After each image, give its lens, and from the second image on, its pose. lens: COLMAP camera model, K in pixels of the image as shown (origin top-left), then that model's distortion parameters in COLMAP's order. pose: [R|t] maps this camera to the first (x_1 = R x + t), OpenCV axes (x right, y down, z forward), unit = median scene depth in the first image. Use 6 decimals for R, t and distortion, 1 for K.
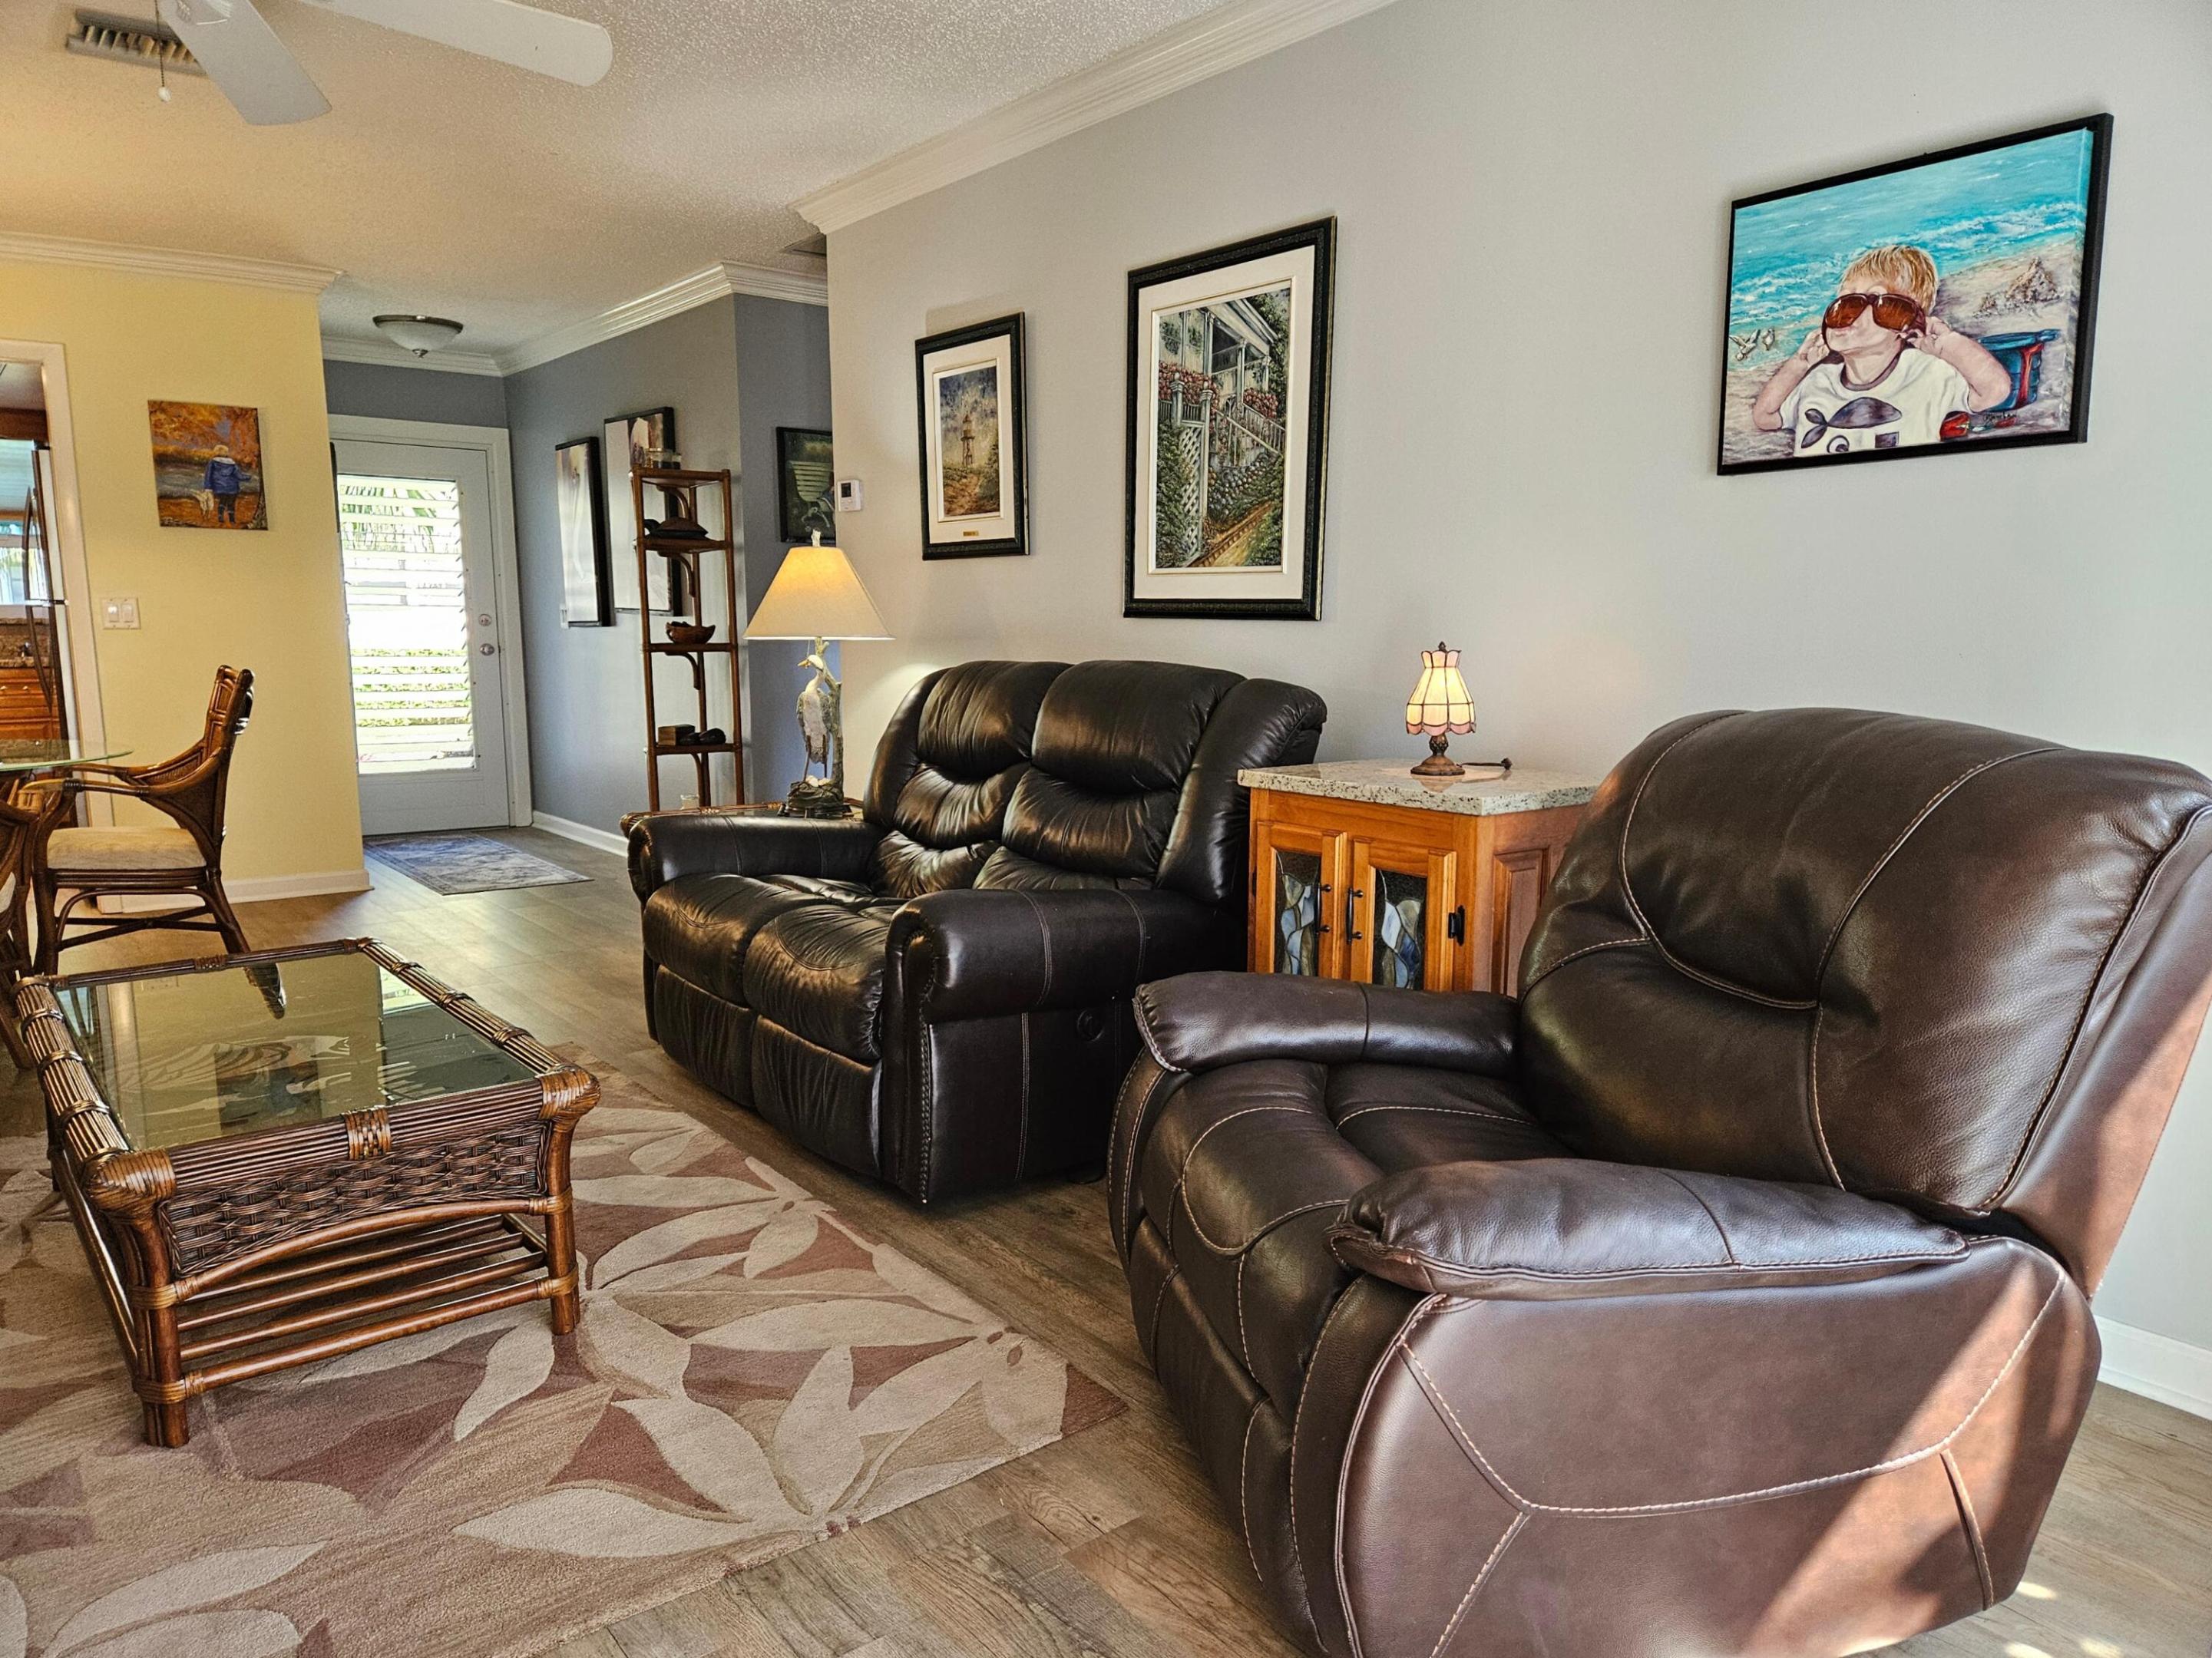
lens RADIAL K [[1502.9, 0, 1120.6], [0, 1502.9, 863.0], [0, 0, 1]] dist [0.078237, -0.062699]
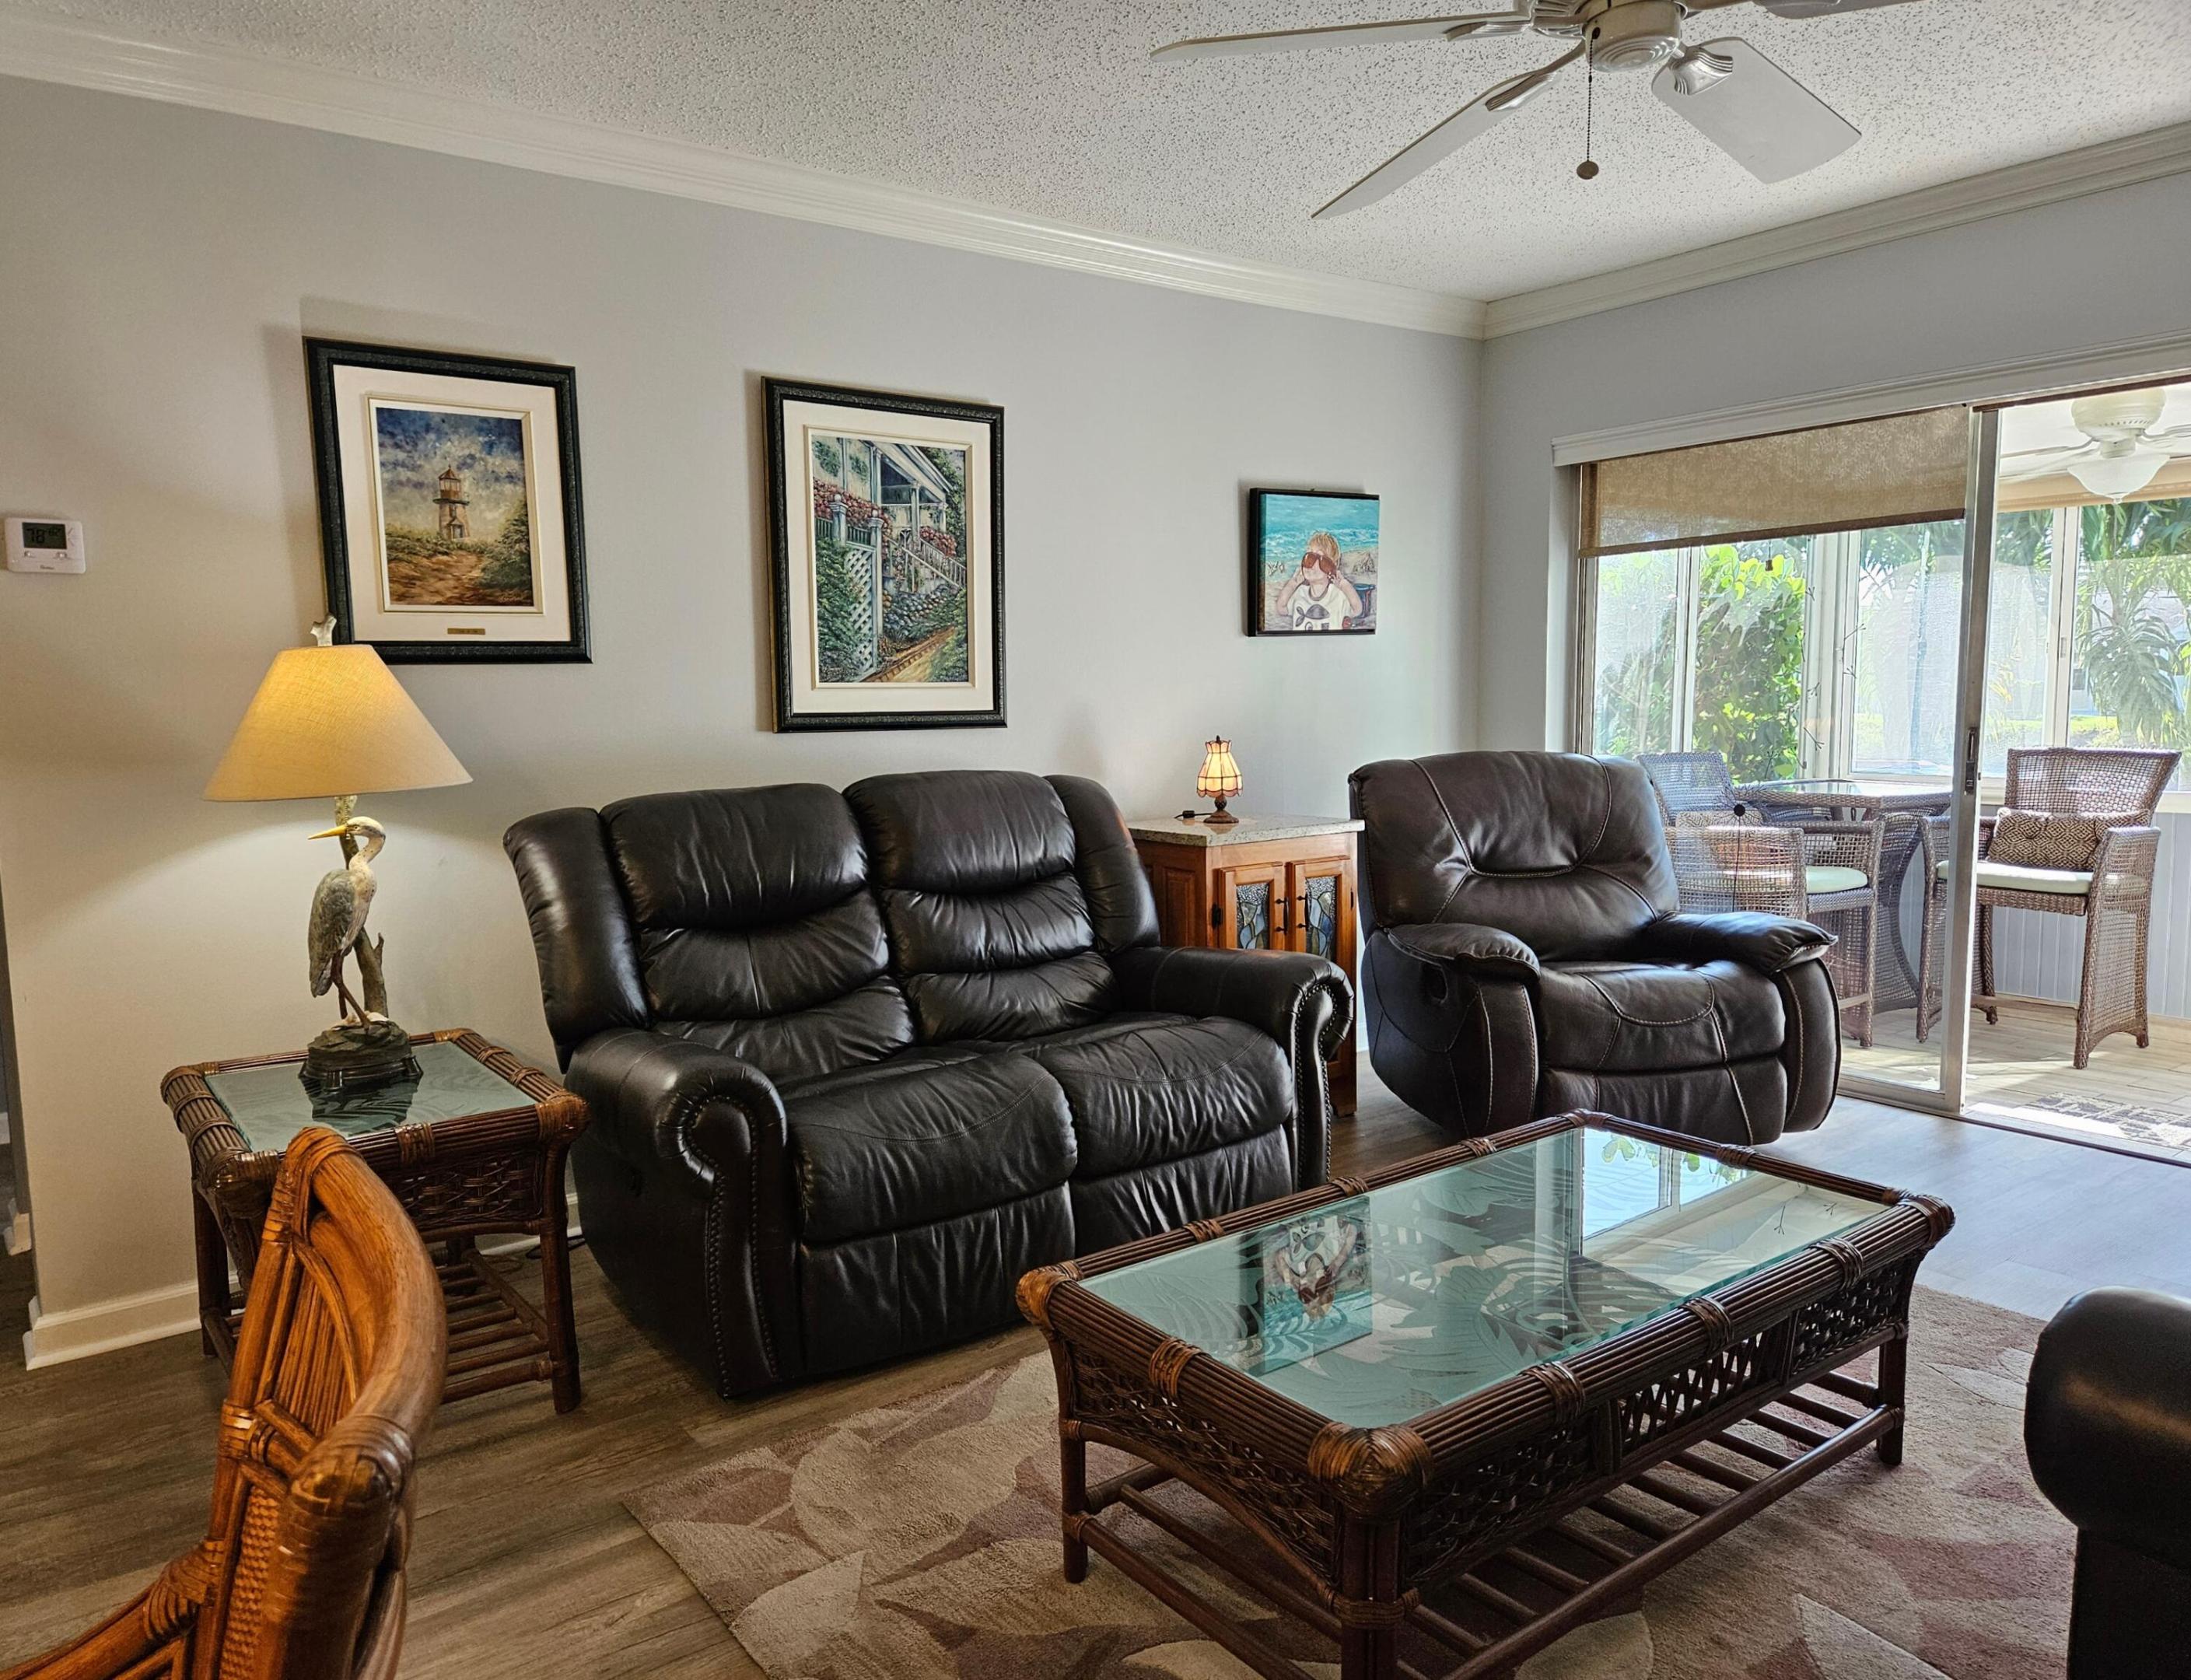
lens RADIAL K [[1497.4, 0, 1056.1], [0, 1497.4, 839.1], [0, 0, 1]] dist [0.072138, -0.022004]
pose [[0.045717, -0.105623, 0.993355, -1.050969], [0.179773, 0.979030, 0.095826, -0.177294], [-0.982645, 0.174198, 0.063746, 0.882601]]
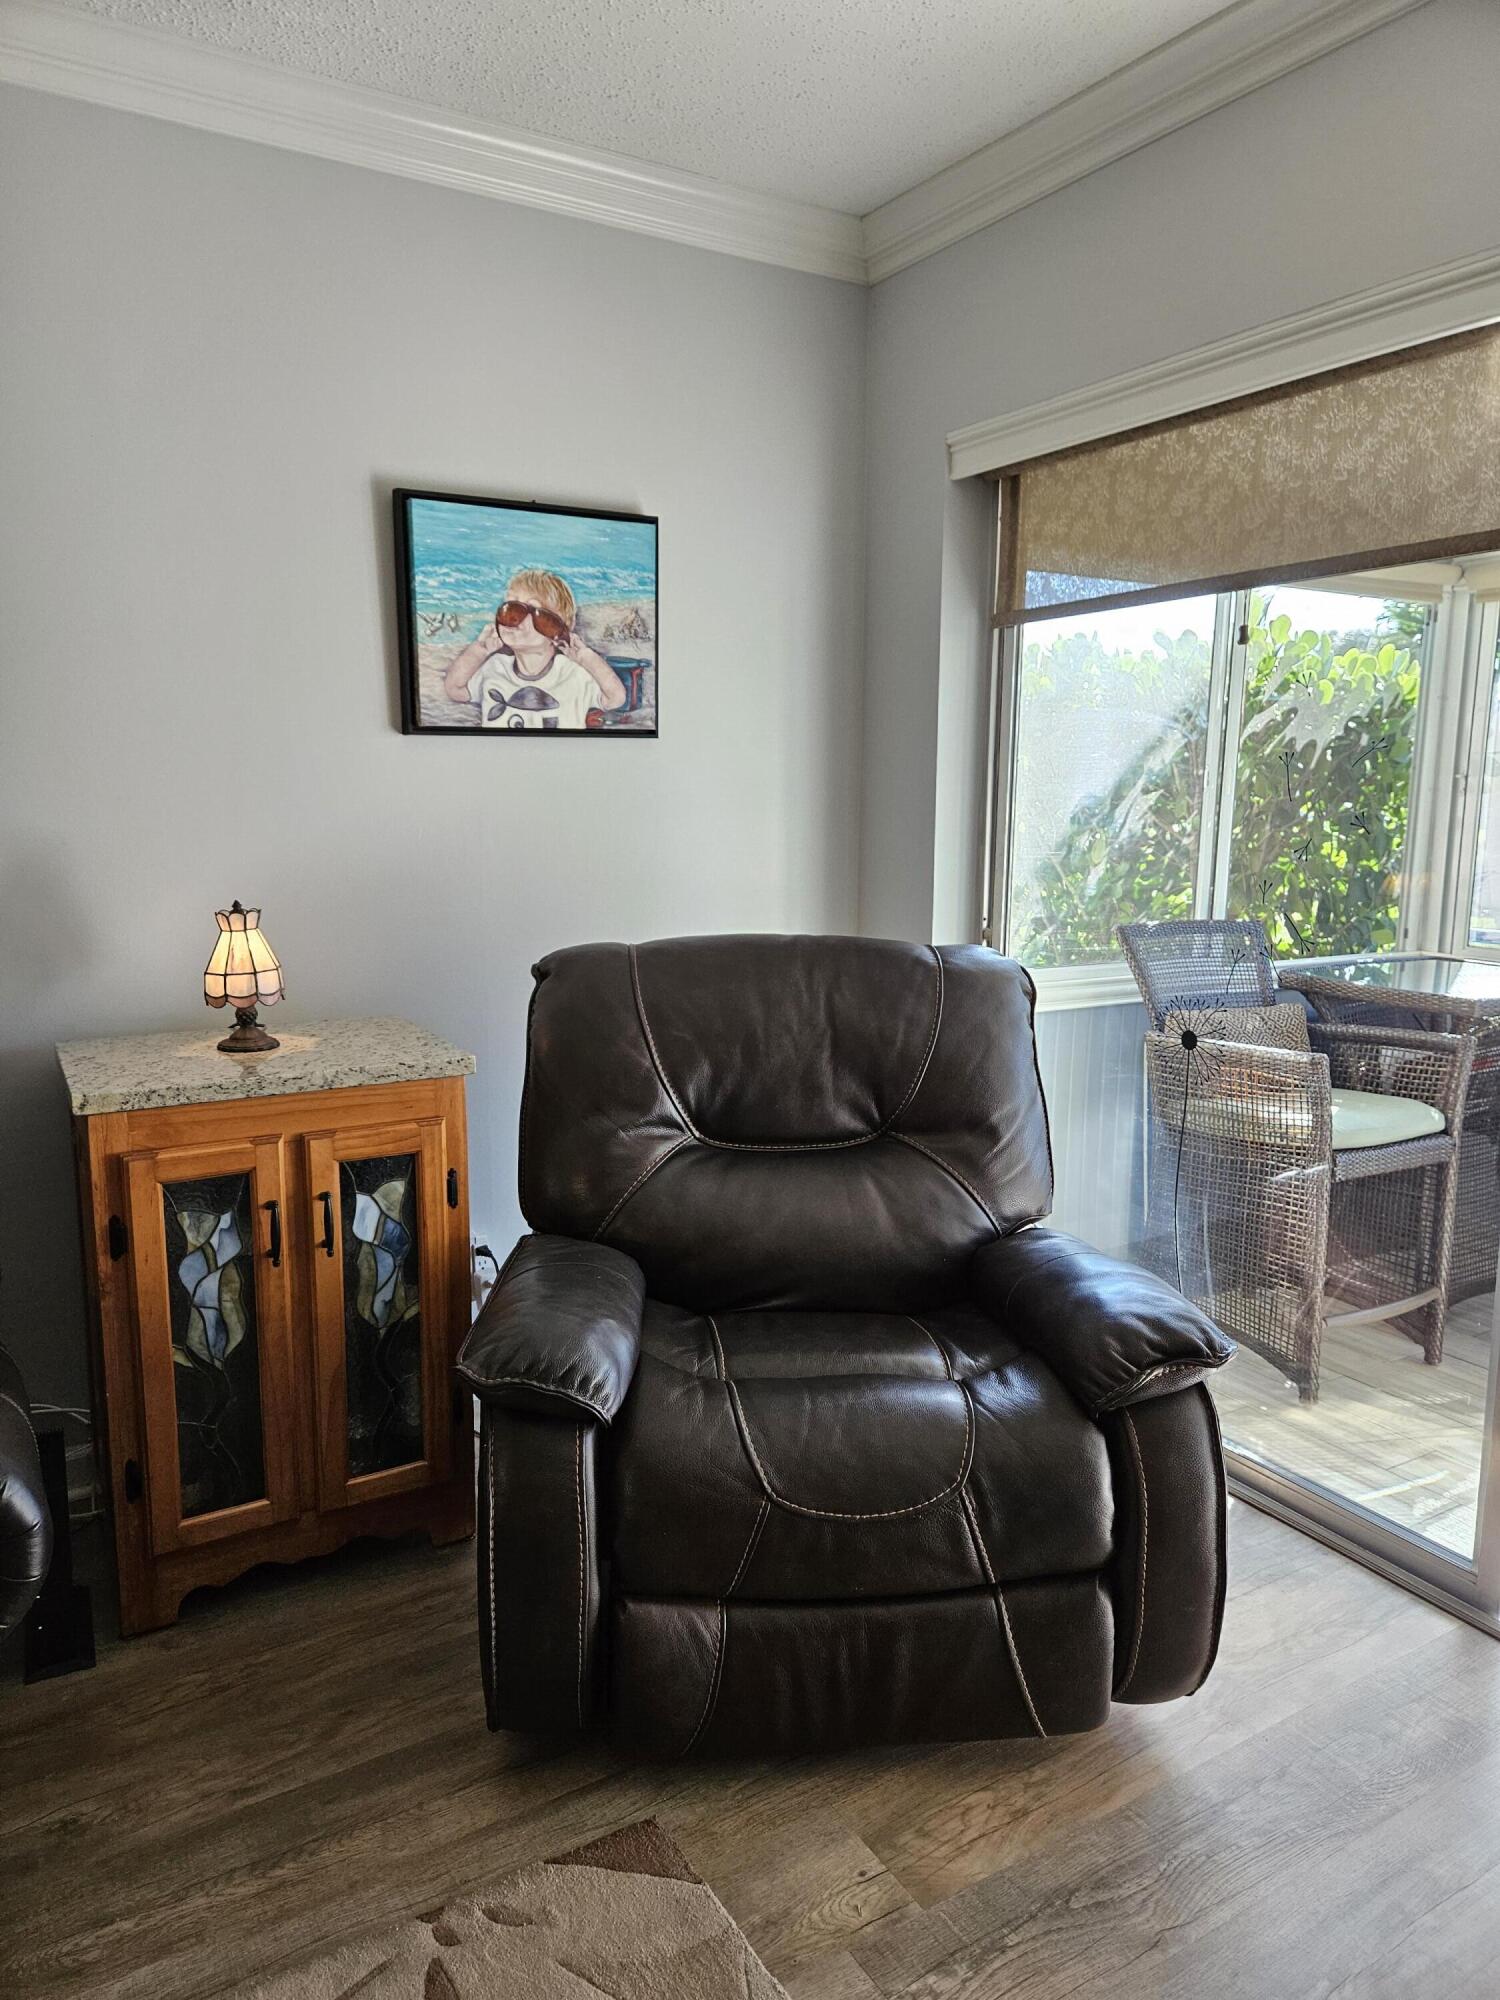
lens RADIAL K [[1359.0, 0, 722.7], [0, 1359.0, 995.0], [0, 0, 1]] dist [0.078237, -0.062699]
pose [[0.129700, -0.150330, 0.980091, -0.440010], [0.155566, 0.979284, 0.129619, -0.123963], [-0.979274, 0.135657, 0.150399, 0.498383]]
